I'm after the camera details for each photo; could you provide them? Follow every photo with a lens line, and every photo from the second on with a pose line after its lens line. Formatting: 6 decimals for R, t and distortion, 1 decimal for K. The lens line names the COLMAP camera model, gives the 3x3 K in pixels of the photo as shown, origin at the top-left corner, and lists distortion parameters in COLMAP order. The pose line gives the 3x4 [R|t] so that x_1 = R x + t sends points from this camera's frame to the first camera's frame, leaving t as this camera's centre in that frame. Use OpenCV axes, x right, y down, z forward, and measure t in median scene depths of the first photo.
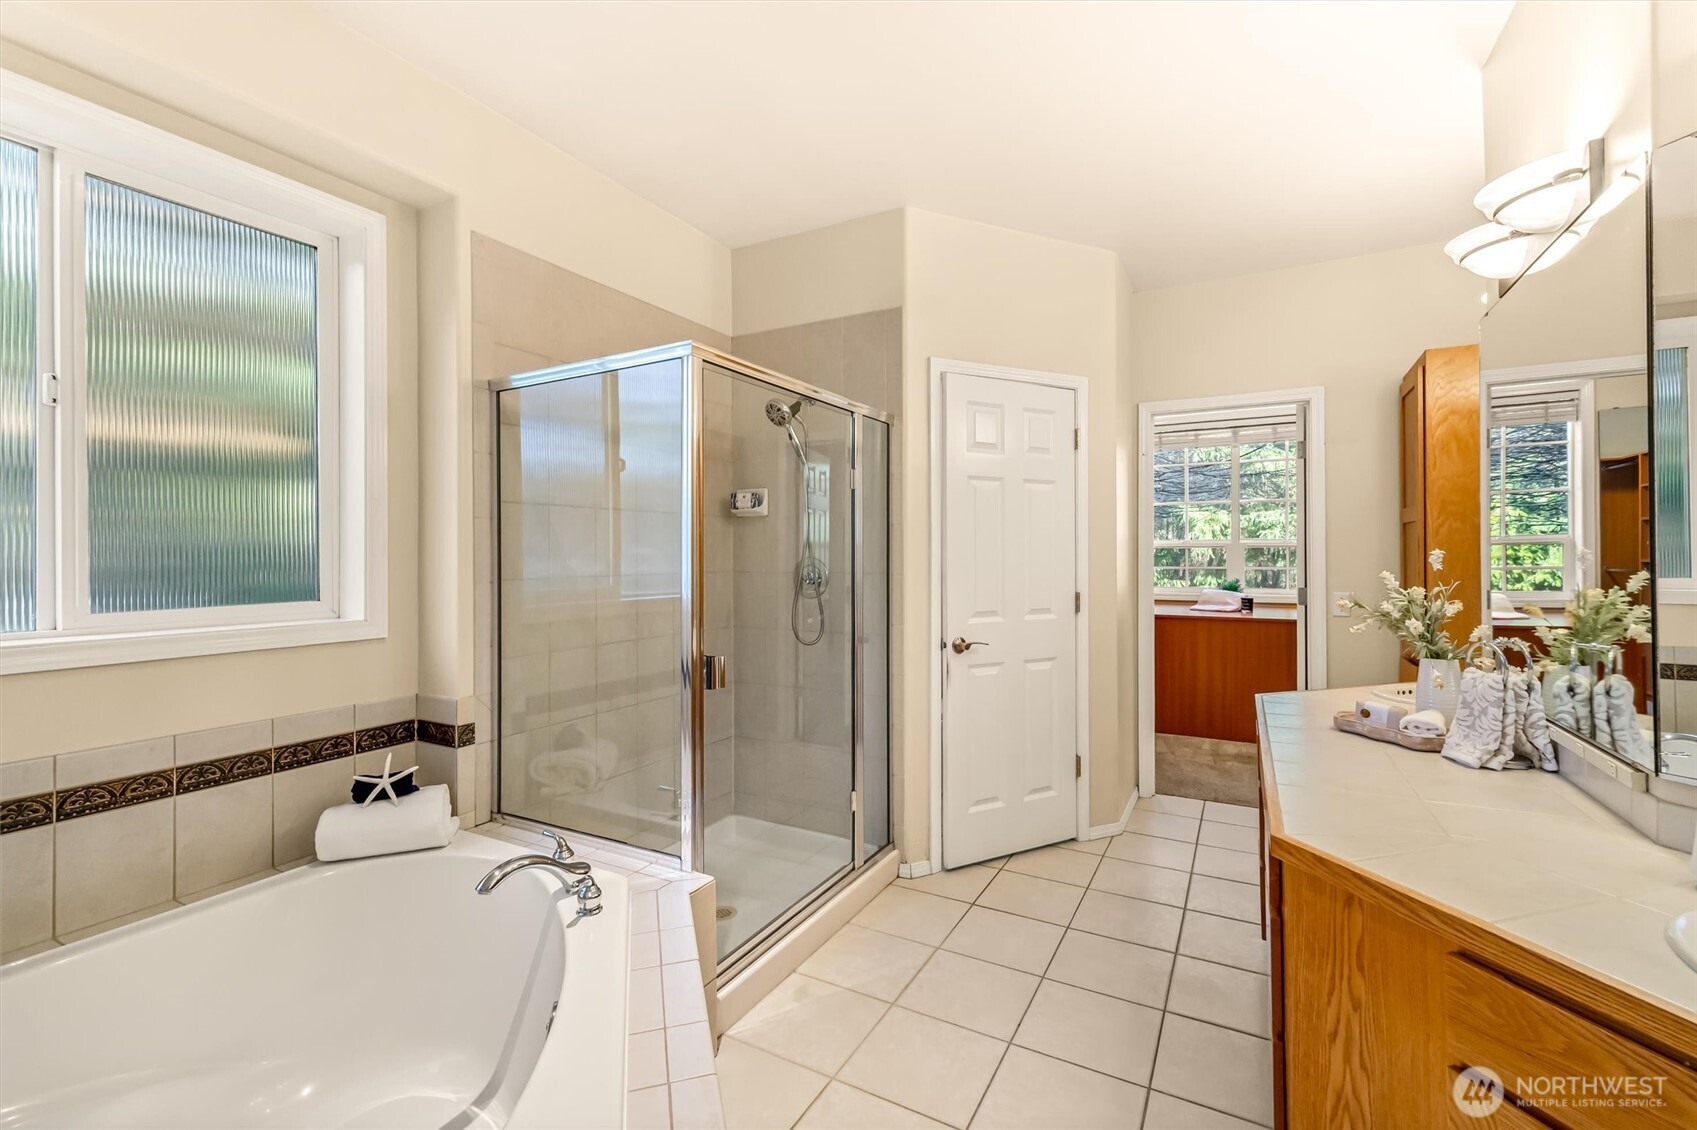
lens RADIAL K [[720.2, 0, 844.7], [0, 720.2, 555.6], [0, 0, 1]] dist [-0.000041, -0.000115]
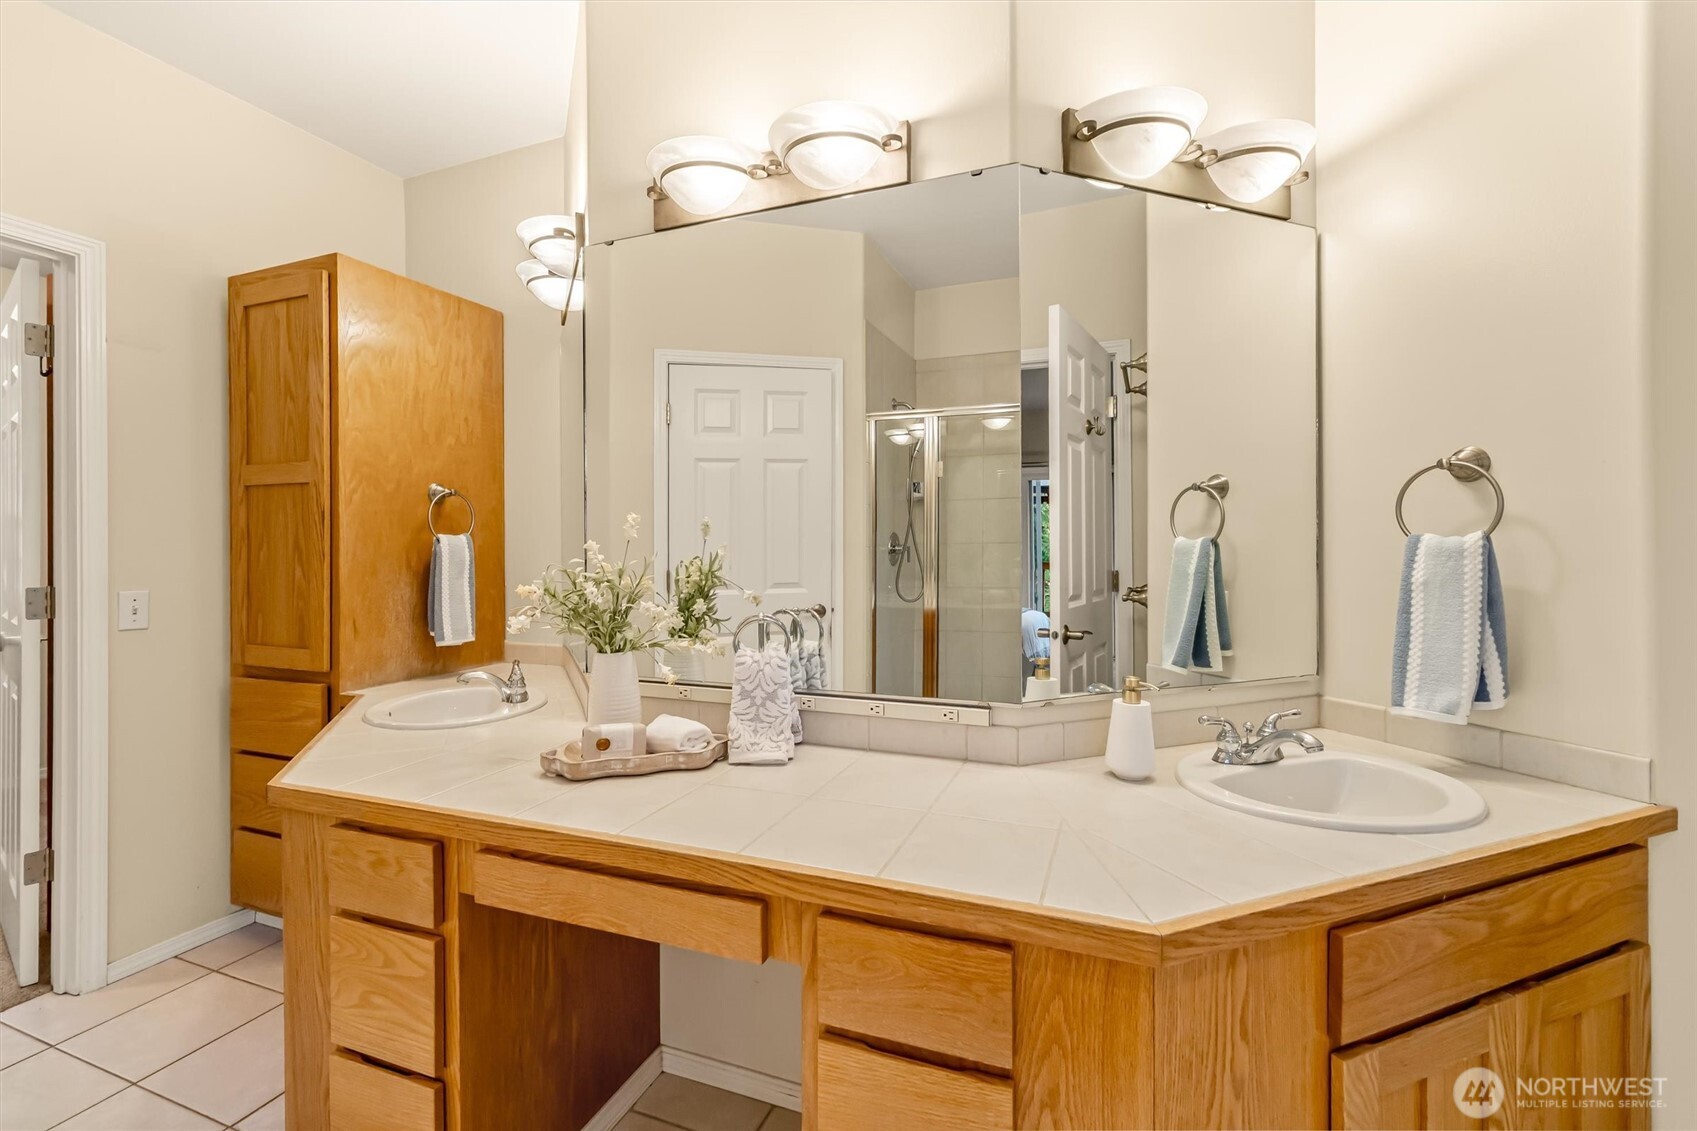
lens RADIAL K [[720.2, 0, 844.7], [0, 720.2, 556.1], [0, 0, 1]] dist [-0.000041, -0.000115]
pose [[-0.124490, -0.003148, 0.992216, 0.007501], [-0.001621, 0.999994, 0.002970, 0.036523], [-0.992219, -0.001239, -0.124495, 0.873491]]
